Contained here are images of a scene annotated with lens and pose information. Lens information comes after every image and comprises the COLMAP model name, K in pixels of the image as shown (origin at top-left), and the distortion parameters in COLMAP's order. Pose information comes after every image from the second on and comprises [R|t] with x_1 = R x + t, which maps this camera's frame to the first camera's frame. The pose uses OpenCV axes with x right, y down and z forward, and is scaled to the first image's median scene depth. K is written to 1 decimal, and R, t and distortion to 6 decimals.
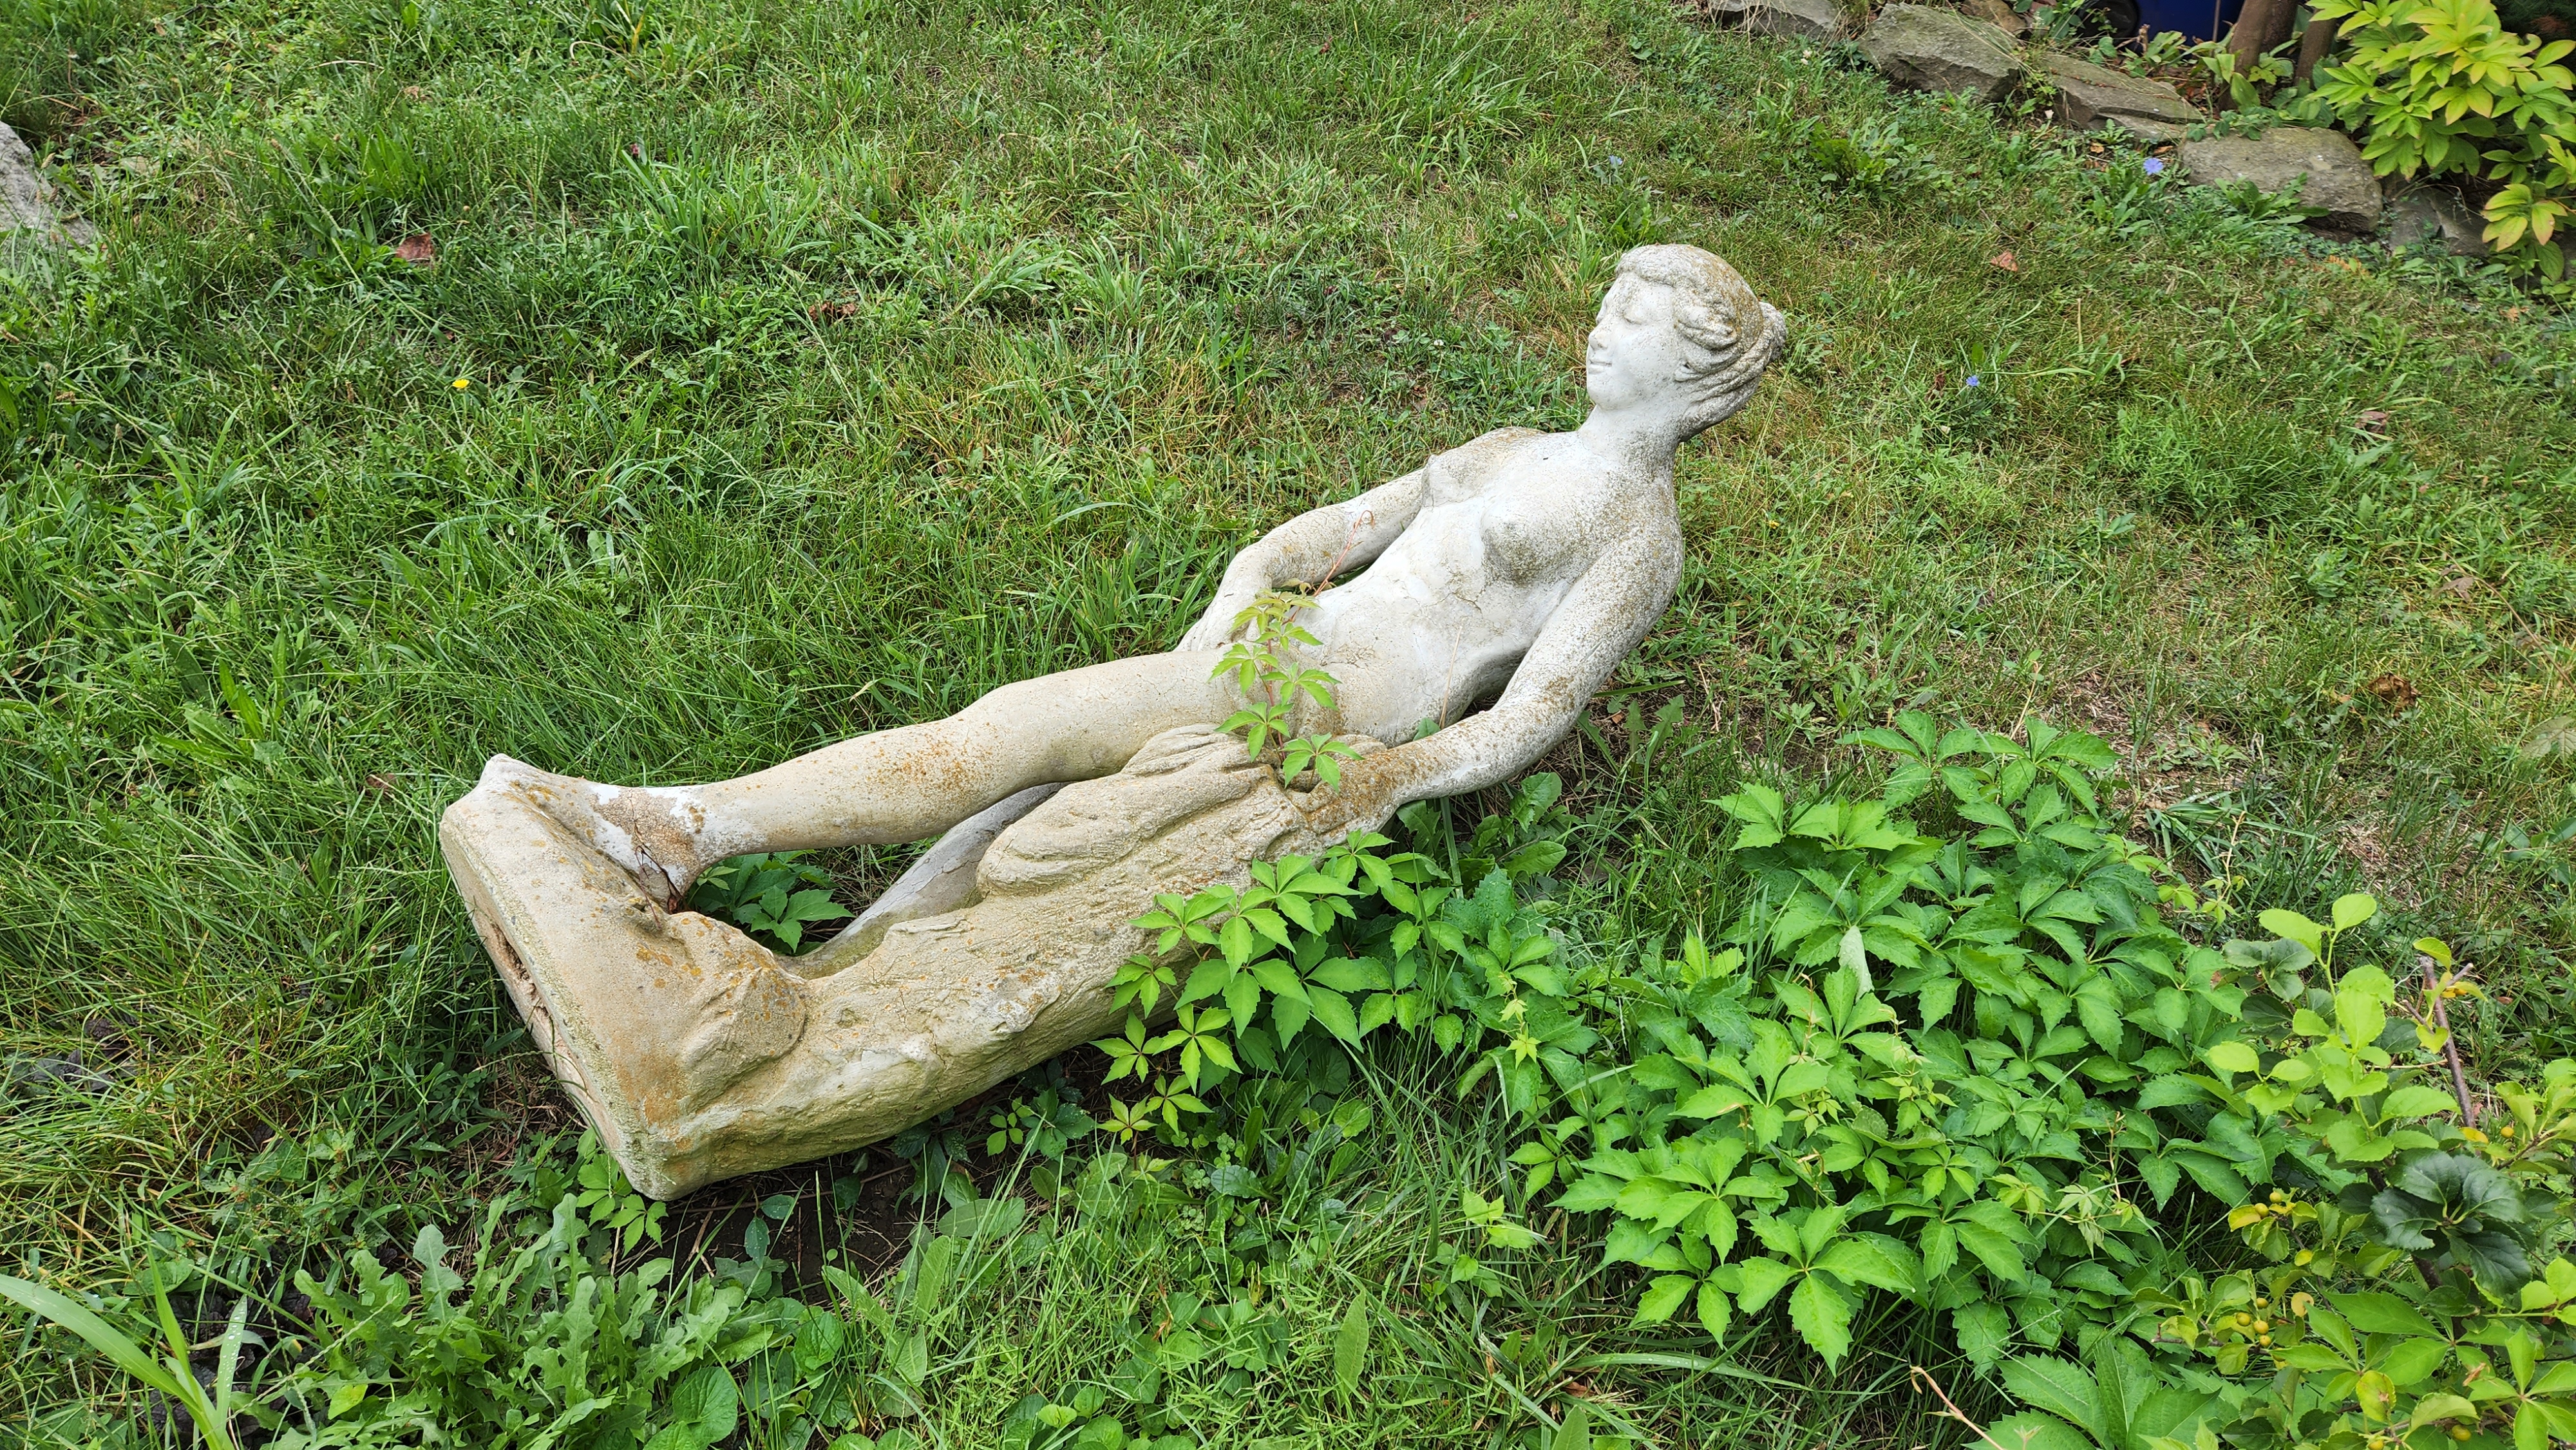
lens RADIAL K [[1727.6, 0, 1305.1], [0, 1727.6, 724.3], [0, 0, 1]] dist [0.084515, -0.070653]
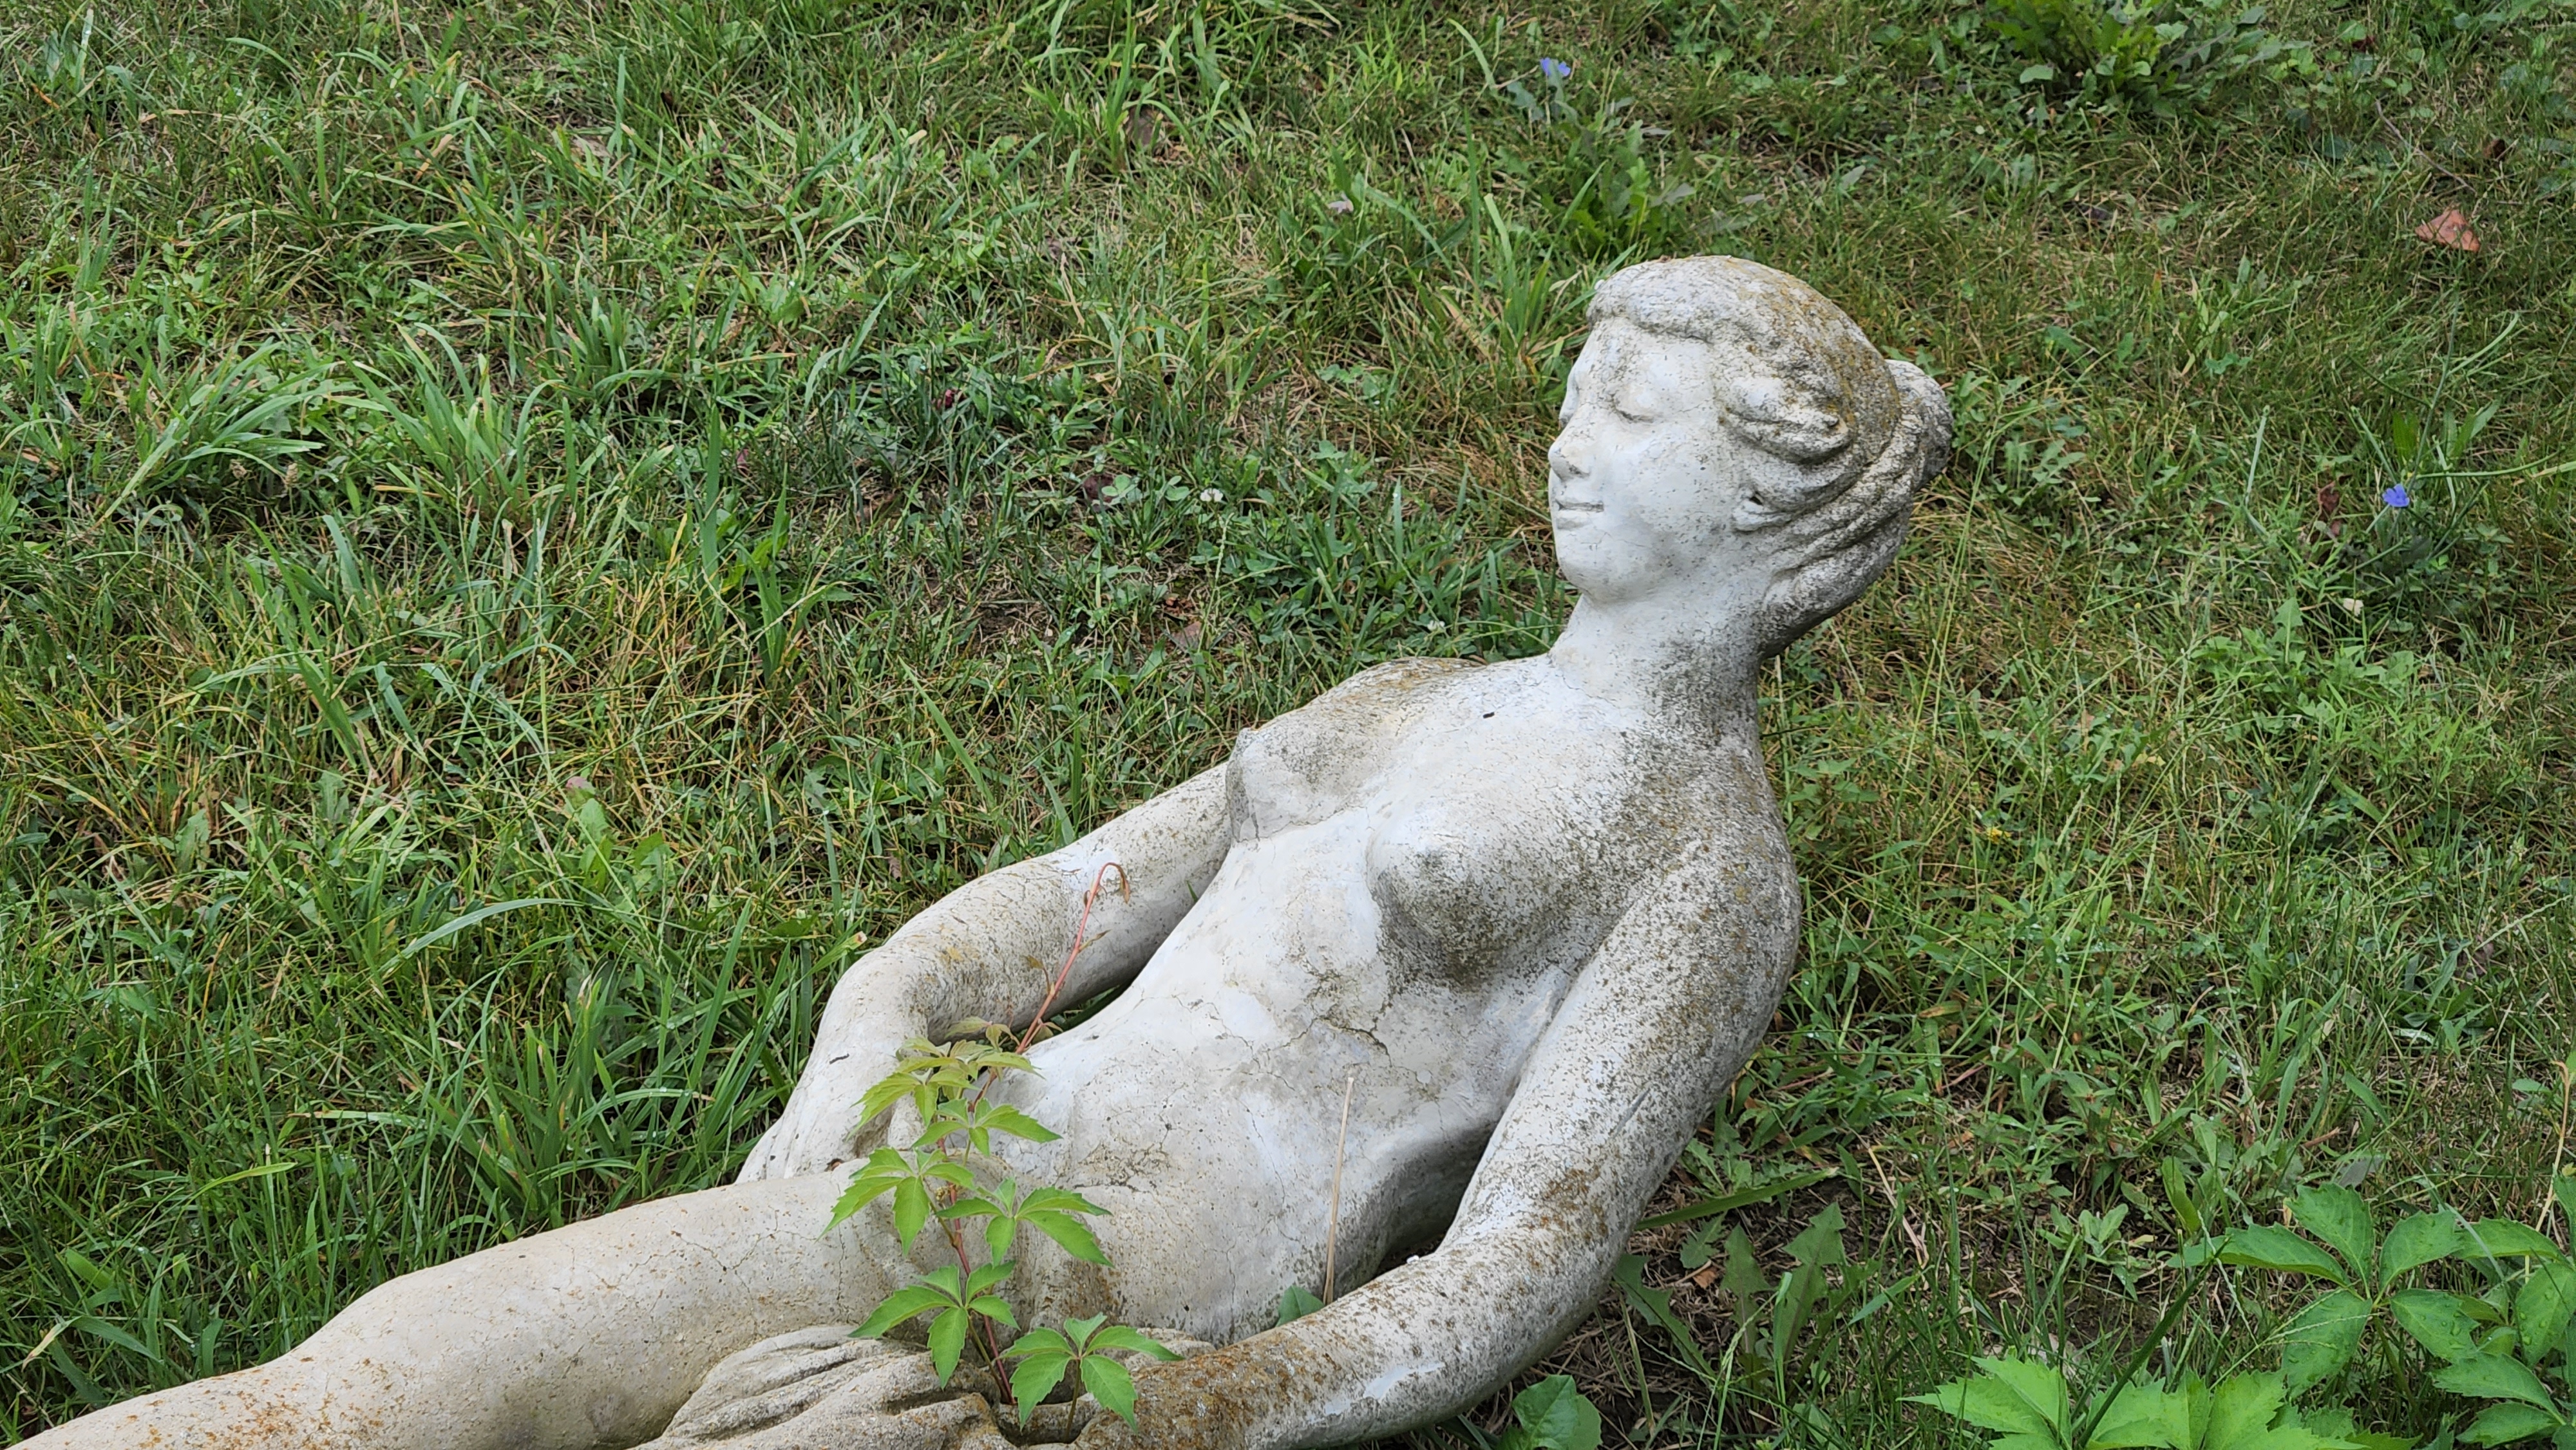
lens RADIAL K [[5176.0, 0, 1294.2], [0, 5176.0, 717.0], [0, 0, 1]] dist [-0.095106, 0.000000]
pose [[0.990493, -0.083137, 0.109600, -0.053565], [0.101457, 0.979527, -0.173875, 0.069063], [-0.092901, 0.183342, 0.978650, -0.292252]]
